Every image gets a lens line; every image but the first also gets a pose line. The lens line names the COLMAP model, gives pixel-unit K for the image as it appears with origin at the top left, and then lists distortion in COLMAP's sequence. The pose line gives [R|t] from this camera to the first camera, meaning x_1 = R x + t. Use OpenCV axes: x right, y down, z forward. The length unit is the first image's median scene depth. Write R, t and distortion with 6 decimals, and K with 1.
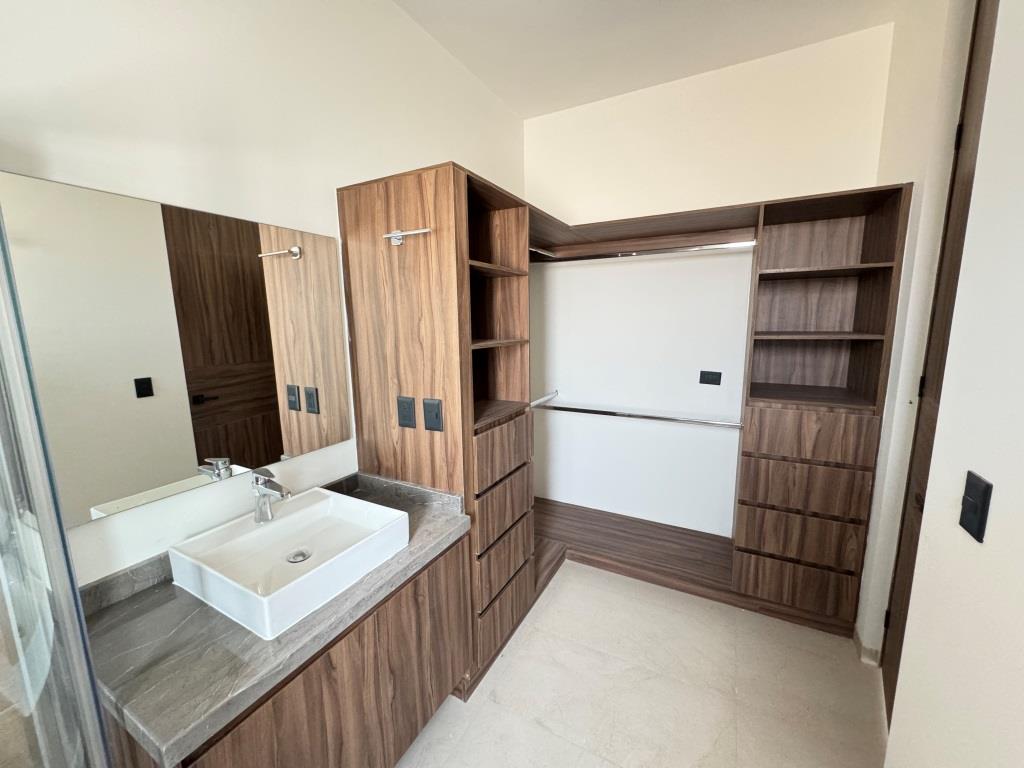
lens RADIAL K [[407.2, 0, 512.0], [0, 407.2, 384.0], [0, 0, 1]] dist [-0.003453, 0.000414]
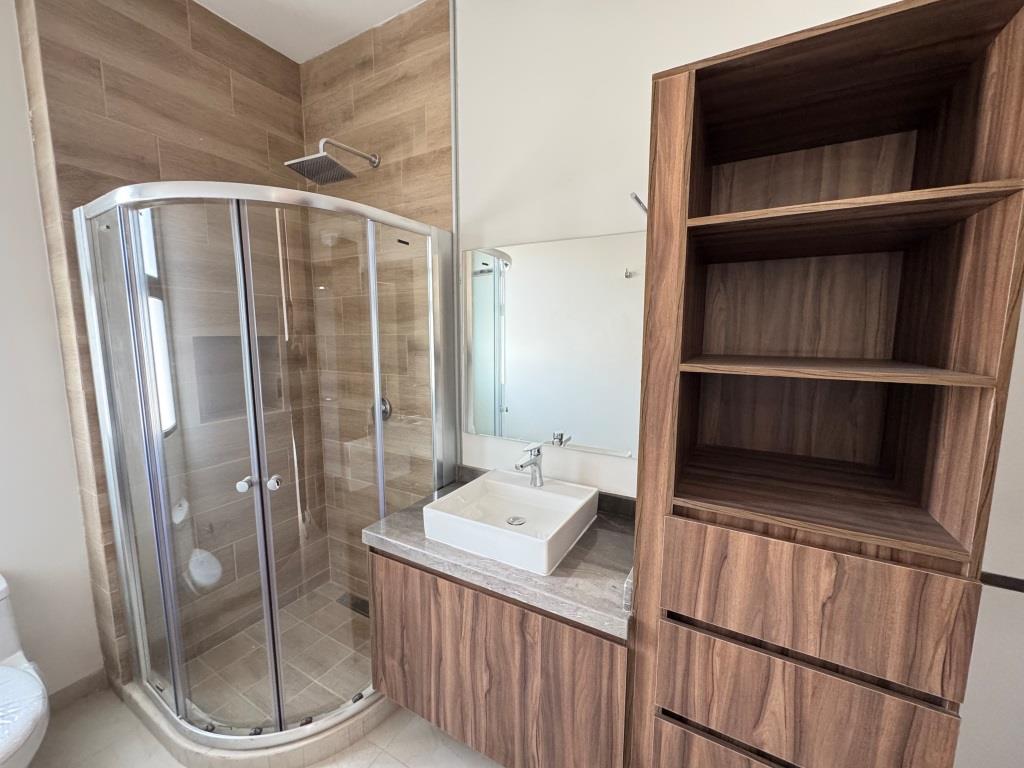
lens RADIAL K [[407.2, 0, 512.0], [0, 407.2, 384.0], [0, 0, 1]] dist [-0.003453, 0.000414]
pose [[-0.029241, 0.139768, -0.989752, 0.525629], [-0.159739, 0.976797, 0.142657, -0.118979], [0.986726, 0.162273, -0.006236, 0.810064]]
